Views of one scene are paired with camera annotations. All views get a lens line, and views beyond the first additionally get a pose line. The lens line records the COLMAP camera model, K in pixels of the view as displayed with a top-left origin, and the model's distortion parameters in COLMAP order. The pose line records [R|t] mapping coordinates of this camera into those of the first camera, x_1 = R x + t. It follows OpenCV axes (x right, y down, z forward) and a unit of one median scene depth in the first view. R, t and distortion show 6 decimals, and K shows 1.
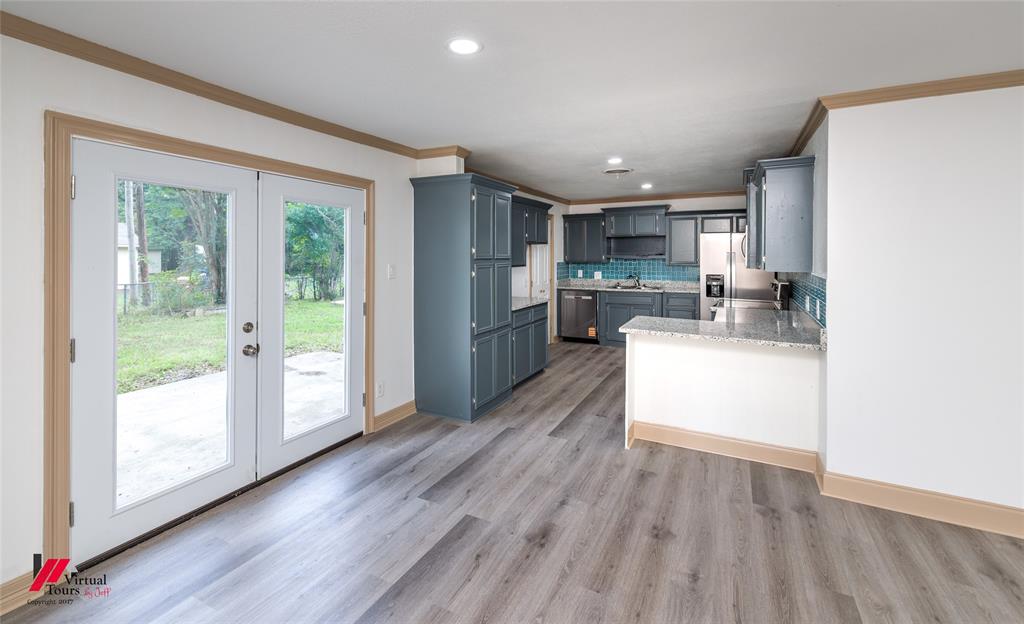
lens RADIAL K [[408.2, 0, 500.8], [0, 408.2, 251.2], [0, 0, 1]] dist [-0.053888, 0.000004]
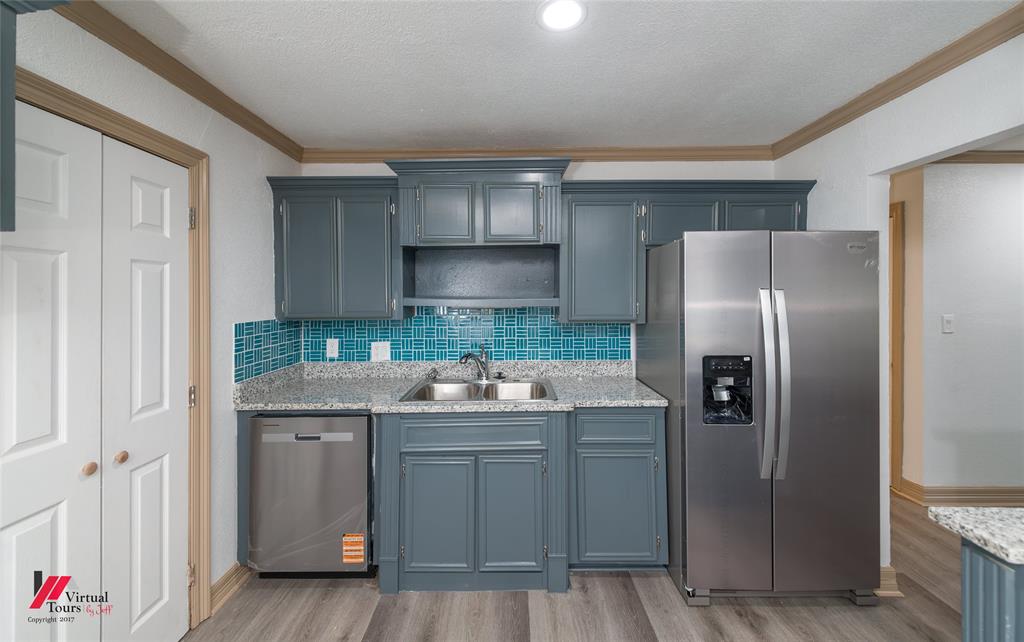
lens RADIAL K [[417.4, 0, 514.1], [0, 417.4, 295.4], [0, 0, 1]] dist [0.007820, -0.000575]
pose [[0.878744, -0.003171, 0.477283, 0.178899], [0.001160, 0.999989, 0.004509, 0.005698], [-0.477292, -0.003408, 0.878738, 0.659614]]
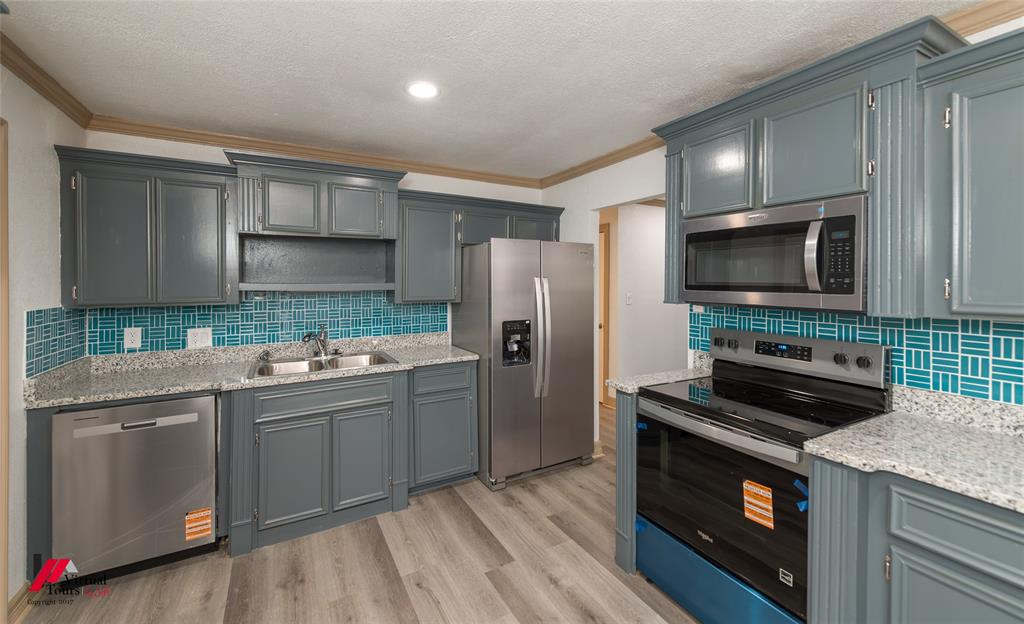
lens RADIAL K [[412.5, 0, 529.9], [0, 412.5, 282.8], [0, 0, 1]] dist [0.001313, -0.000123]
pose [[0.512679, -0.002237, 0.858577, 0.078287], [-0.002983, 0.999986, 0.004387, 0.007033], [-0.858575, -0.004810, 0.512665, 0.607484]]
